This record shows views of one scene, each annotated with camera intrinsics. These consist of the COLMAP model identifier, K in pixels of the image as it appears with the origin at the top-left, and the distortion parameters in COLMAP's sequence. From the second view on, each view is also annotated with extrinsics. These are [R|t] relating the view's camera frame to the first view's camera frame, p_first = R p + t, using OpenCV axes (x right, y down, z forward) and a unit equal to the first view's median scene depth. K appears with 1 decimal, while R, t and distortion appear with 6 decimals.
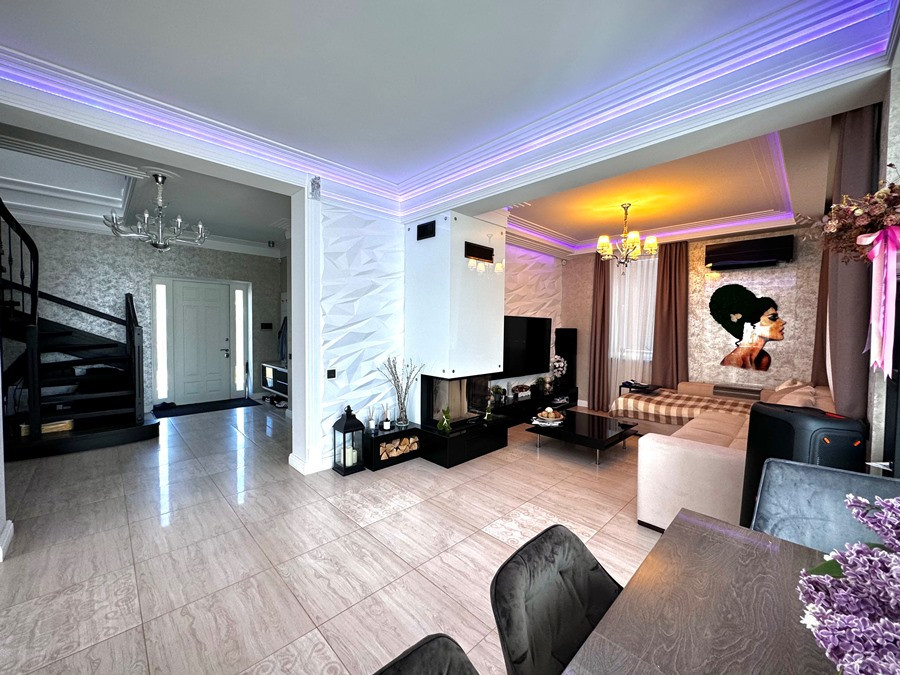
lens RADIAL K [[355.7, 0, 452.6], [0, 355.7, 338.5], [0, 0, 1]] dist [-0.004180, -0.000696]
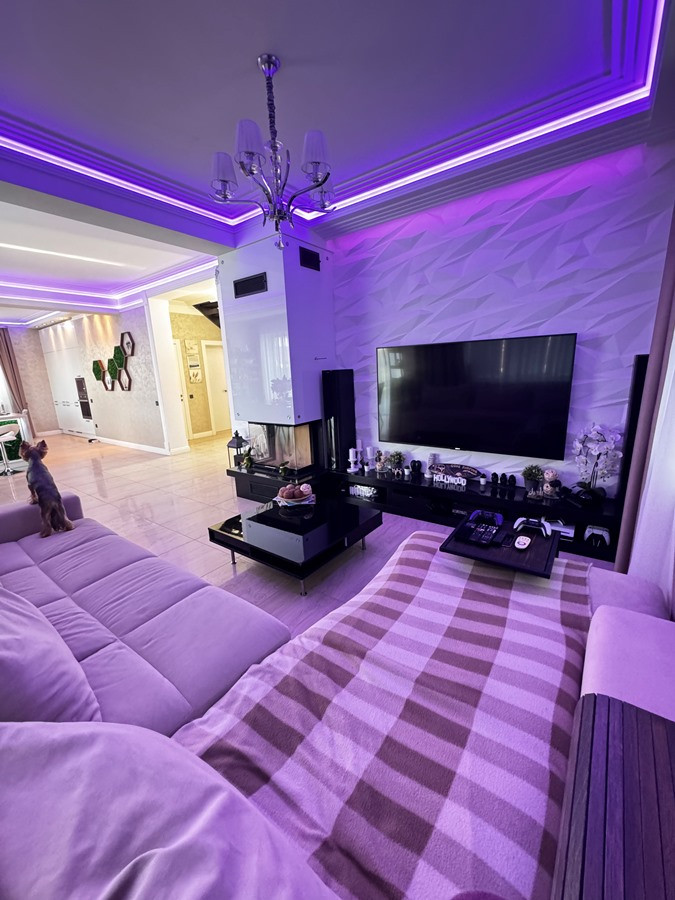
lens RADIAL K [[355.7, 0, 338.3], [0, 355.7, 451.9], [0, 0, 1]] dist [-0.004180, -0.000696]
pose [[0.164883, 0.213402, -0.962950, 1.119046], [0.017717, 0.975515, 0.219220, -0.031013], [0.986154, -0.053206, 0.157065, 1.123675]]
